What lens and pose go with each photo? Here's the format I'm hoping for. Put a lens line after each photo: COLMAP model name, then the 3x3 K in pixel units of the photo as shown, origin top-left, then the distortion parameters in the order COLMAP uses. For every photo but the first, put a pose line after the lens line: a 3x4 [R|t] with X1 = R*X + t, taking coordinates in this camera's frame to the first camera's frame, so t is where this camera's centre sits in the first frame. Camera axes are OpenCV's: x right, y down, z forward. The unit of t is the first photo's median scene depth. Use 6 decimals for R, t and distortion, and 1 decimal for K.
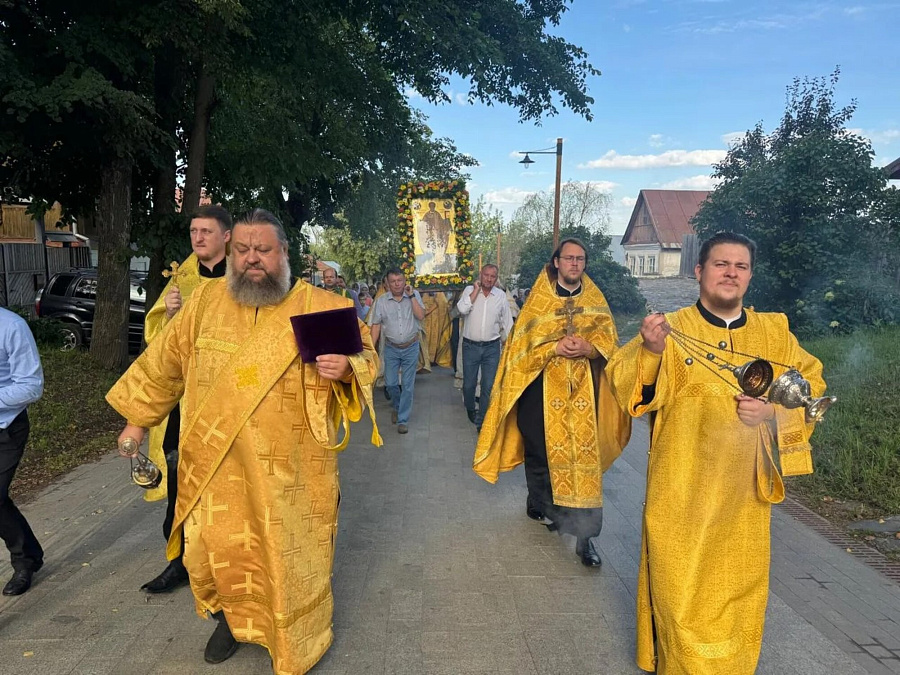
lens RADIAL K [[692.2, 0, 450.0], [0, 692.2, 337.5], [0, 0, 1]] dist [0.032489, 0.002479]
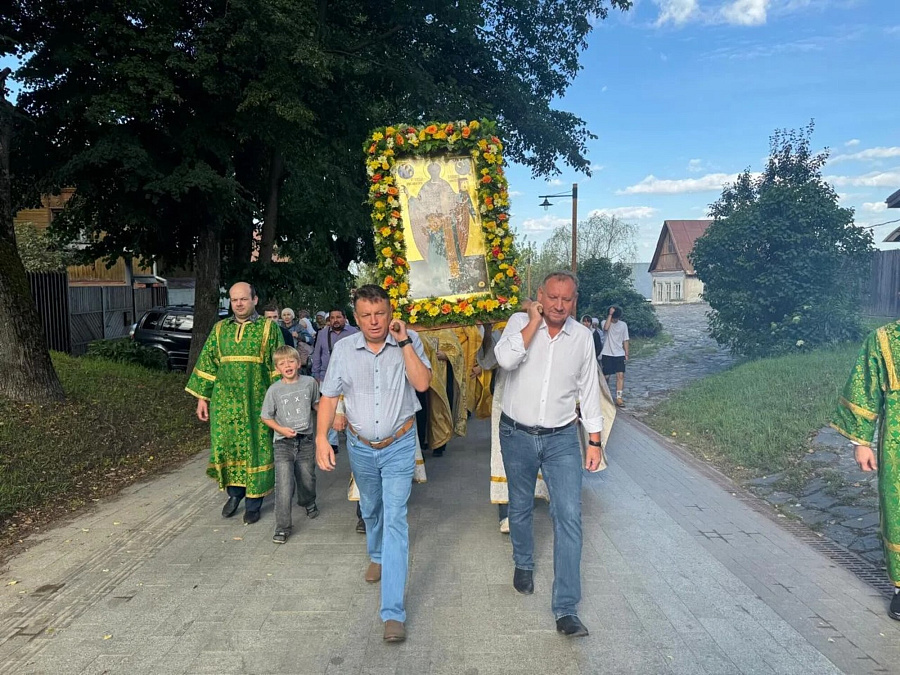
lens RADIAL K [[692.2, 0, 450.0], [0, 692.2, 337.5], [0, 0, 1]] dist [0.032489, 0.002479]
pose [[0.998158, -0.015419, -0.058672, 0.021441], [0.013039, 0.999085, -0.040731, 0.009068], [0.059246, 0.039891, 0.997446, -0.160620]]
